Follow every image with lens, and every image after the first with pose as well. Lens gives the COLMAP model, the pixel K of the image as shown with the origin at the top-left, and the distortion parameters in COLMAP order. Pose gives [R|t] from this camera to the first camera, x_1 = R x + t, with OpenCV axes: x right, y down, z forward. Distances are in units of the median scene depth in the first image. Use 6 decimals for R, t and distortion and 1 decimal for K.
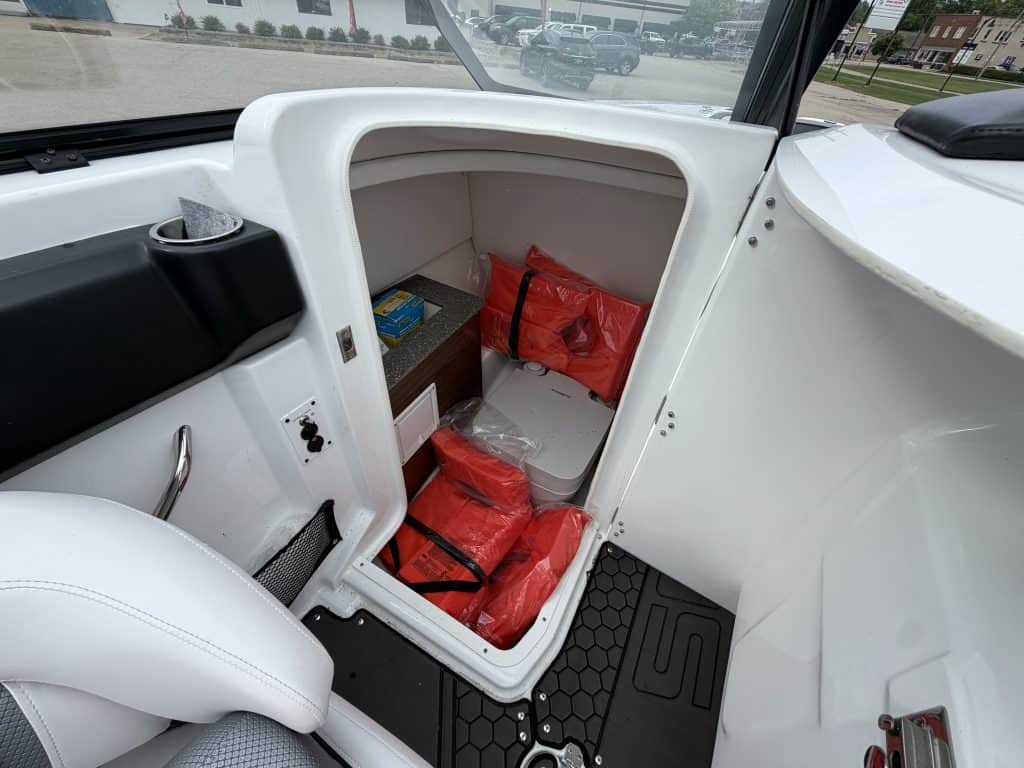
lens RADIAL K [[405.8, 0, 509.3], [0, 405.8, 389.9], [0, 0, 1]] dist [-0.006220, 0.000792]
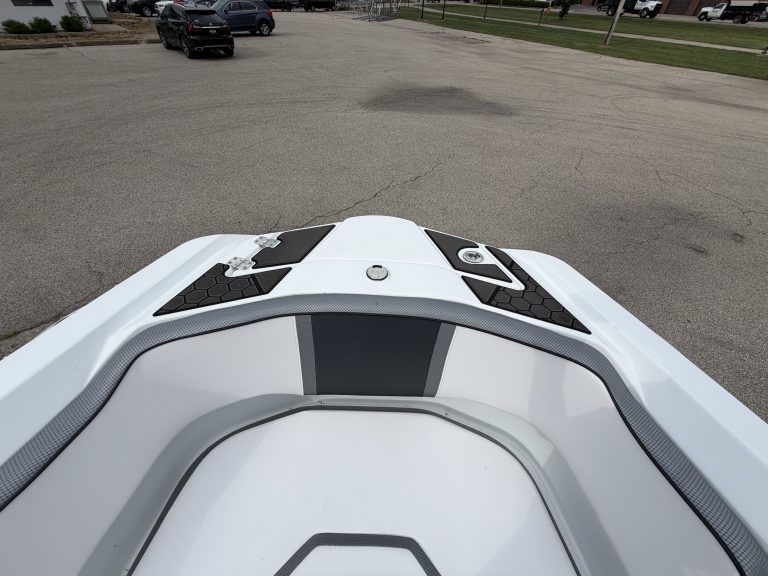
lens RADIAL K [[304.9, 0, 382.9], [0, 304.9, 288.6], [0, 0, 1]] dist [-0.002153, 0.000646]
pose [[0.888375, -0.355939, 0.289995, 0.055923], [0.340913, 0.934477, 0.102619, -0.056148], [-0.307520, 0.007698, 0.951511, 0.051111]]
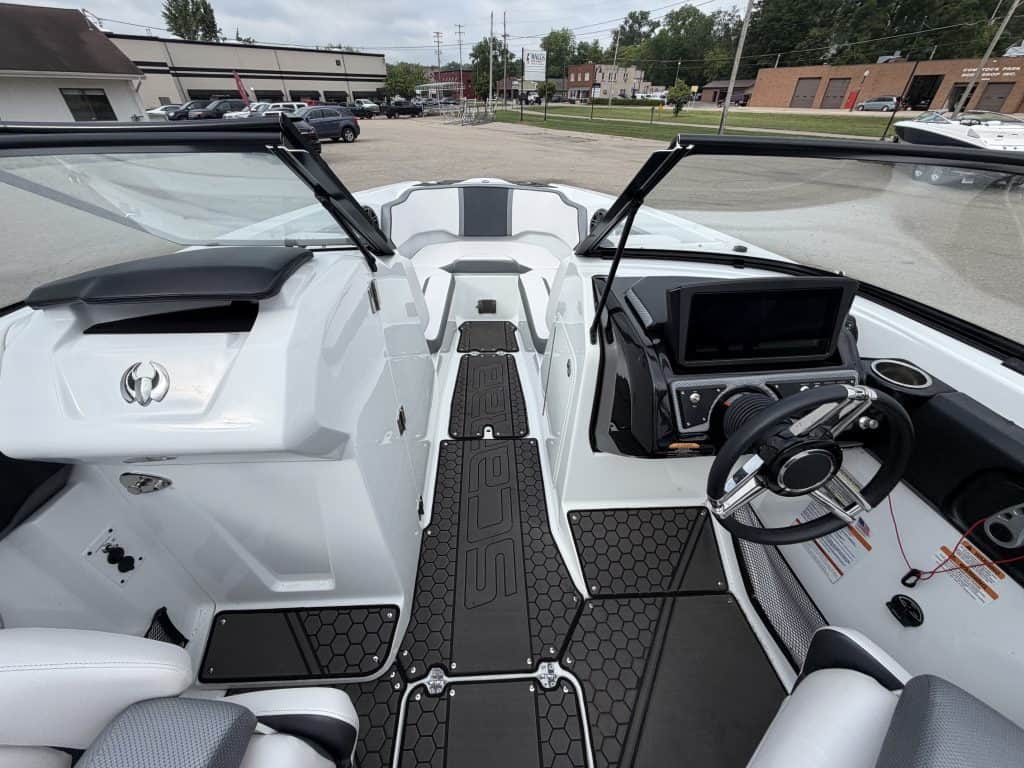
lens RADIAL K [[406.5, 0, 510.3], [0, 406.5, 384.8], [0, 0, 1]] dist [-0.002153, 0.000646]
pose [[0.852894, -0.360707, 0.377441, 0.006760], [0.399392, 0.916390, -0.026737, 0.004446], [-0.336240, 0.173551, 0.925647, -0.017587]]
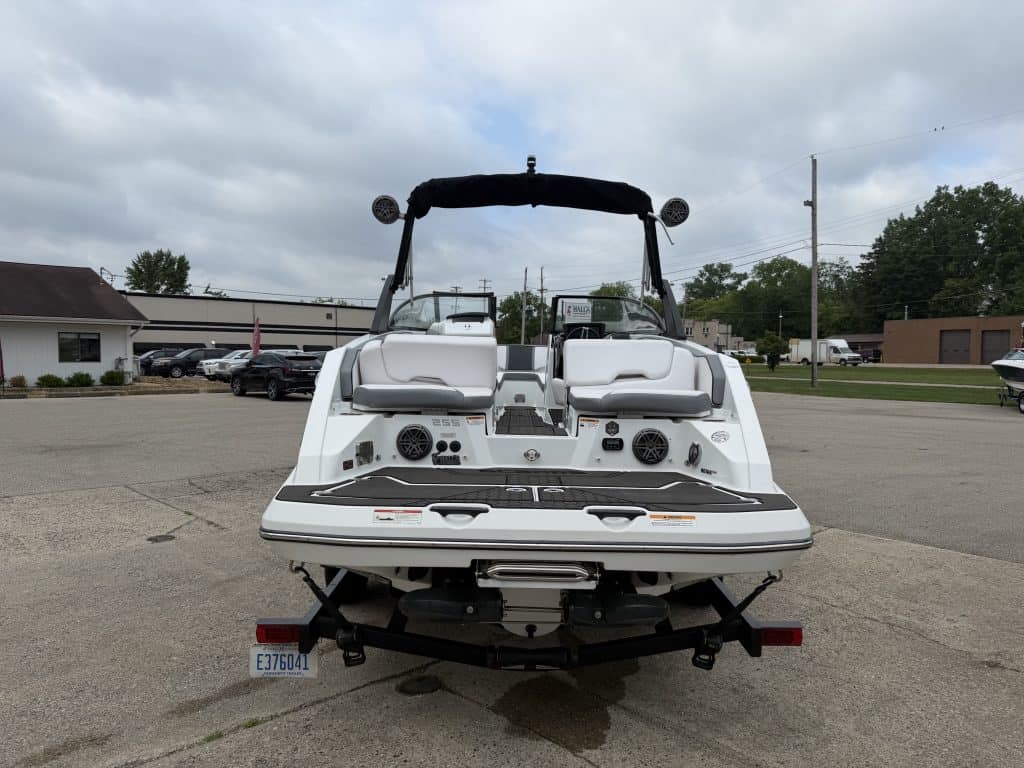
lens RADIAL K [[719.4, 0, 516.1], [0, 719.4, 389.7], [0, 0, 1]] dist [0.032949, -0.042082]
pose [[0.876369, -0.096947, 0.471782, -0.118406], [0.372589, 0.757183, -0.536518, 0.166464], [-0.305212, 0.645969, 0.699693, -0.167994]]
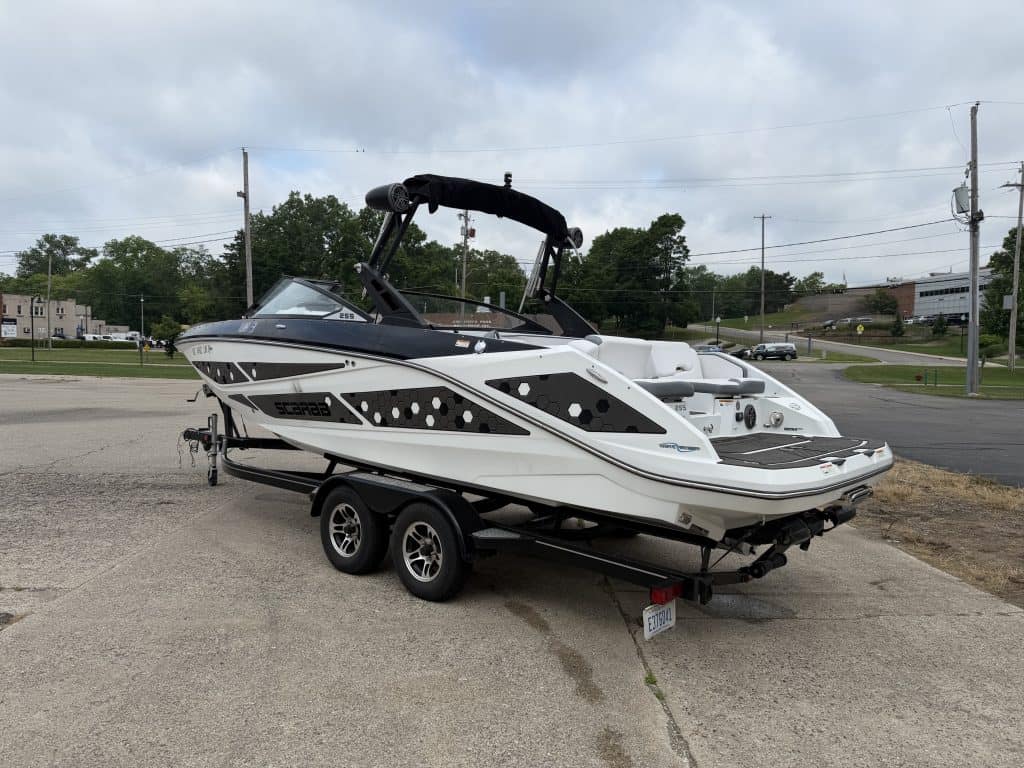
lens RADIAL K [[719.4, 0, 509.5], [0, 719.4, 391.3], [0, 0, 1]] dist [0.032949, -0.042082]
pose [[0.226789, -0.130459, 0.965167, -0.241858], [0.663511, 0.746138, -0.055055, 0.072633], [-0.712965, 0.652885, 0.255777, -0.082351]]
